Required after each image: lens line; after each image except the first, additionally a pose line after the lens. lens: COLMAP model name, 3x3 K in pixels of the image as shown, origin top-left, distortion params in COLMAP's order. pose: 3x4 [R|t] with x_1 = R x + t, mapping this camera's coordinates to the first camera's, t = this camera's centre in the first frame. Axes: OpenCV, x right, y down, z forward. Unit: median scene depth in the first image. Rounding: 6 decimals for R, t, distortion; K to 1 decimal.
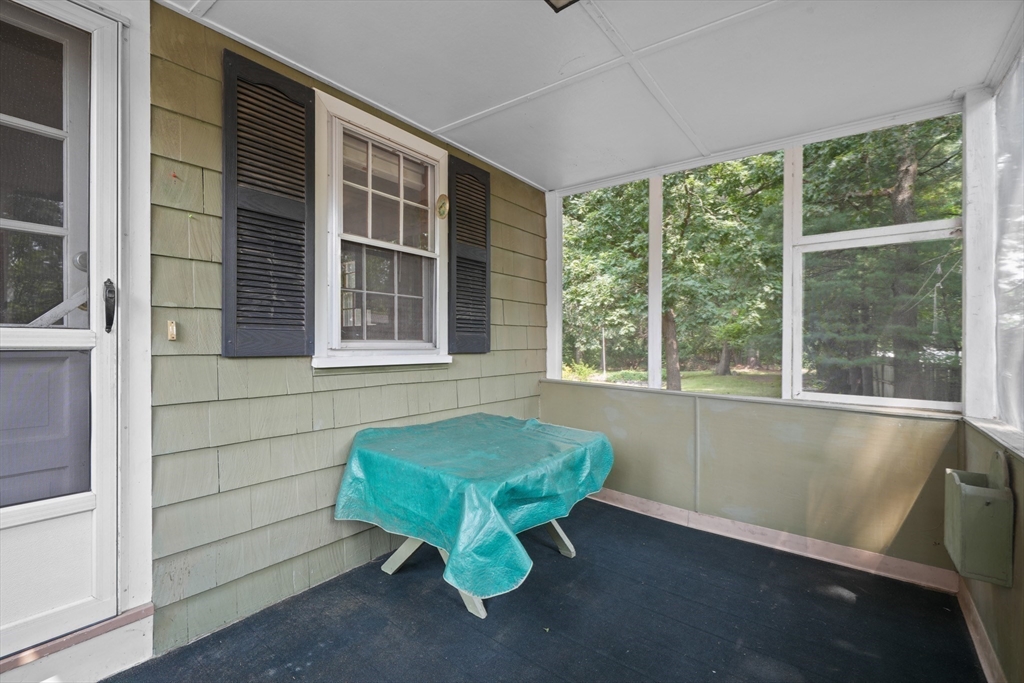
lens RADIAL K [[447.2, 0, 512.0], [0, 447.2, 341.5], [0, 0, 1]] dist [0.000353, -0.000204]
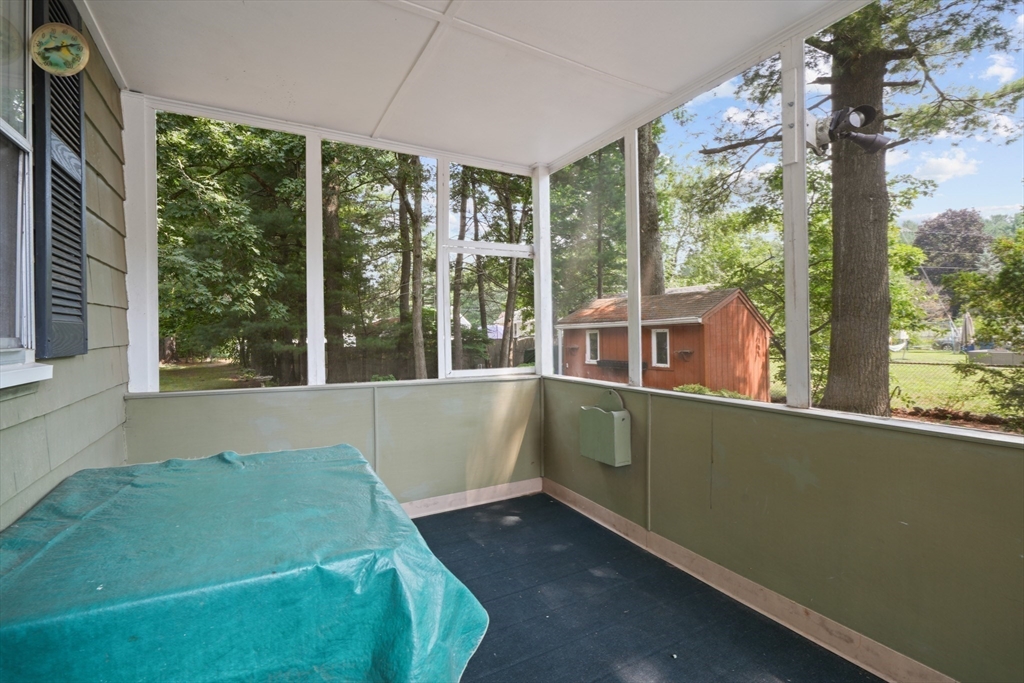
lens RADIAL K [[465.0, 0, 509.1], [0, 465.0, 321.3], [0, 0, 1]] dist [-0.003901, -0.000439]
pose [[0.400477, 0.003401, 0.916300, -0.399631], [0.016073, 0.999813, -0.010736, -0.000219], [-0.916166, 0.019027, 0.400348, 0.359688]]
